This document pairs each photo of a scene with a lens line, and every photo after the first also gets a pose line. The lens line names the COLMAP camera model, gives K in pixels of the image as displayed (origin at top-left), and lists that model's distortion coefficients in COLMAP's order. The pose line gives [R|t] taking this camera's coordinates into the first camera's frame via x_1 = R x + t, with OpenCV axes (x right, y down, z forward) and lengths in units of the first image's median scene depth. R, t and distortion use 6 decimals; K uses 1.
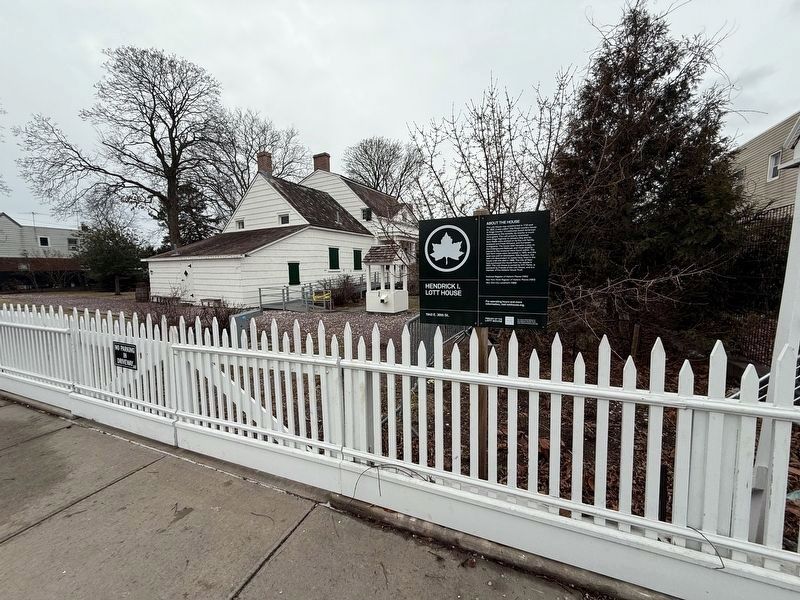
lens RADIAL K [[322.1, 0, 400.0], [0, 322.1, 300.0], [0, 0, 1]] dist [0.001614, 0.000008]
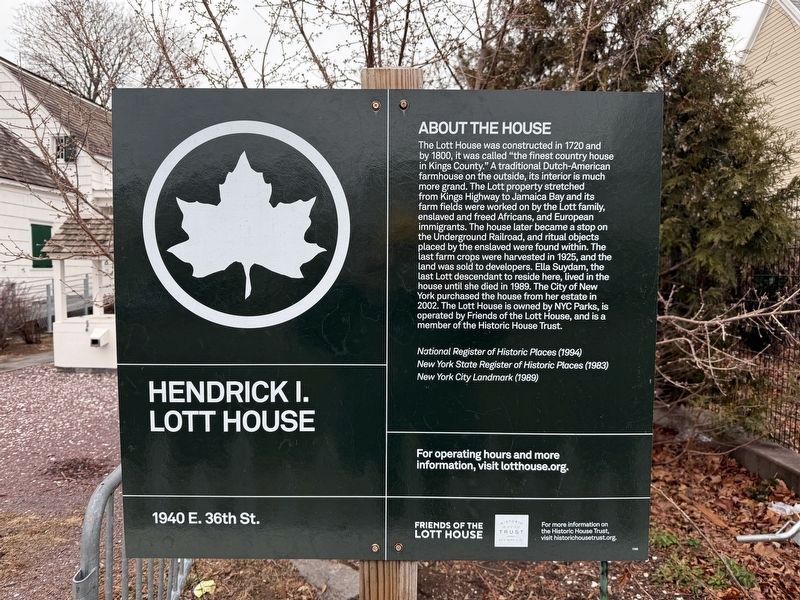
lens RADIAL K [[563.9, 0, 400.0], [0, 563.9, 300.0], [0, 0, 1]] dist [0.043477, -0.002076]
pose [[0.917462, -0.003555, 0.397809, 0.084848], [0.019446, 0.999165, -0.035919, -0.091180], [-0.397349, 0.040690, 0.916765, 0.590931]]
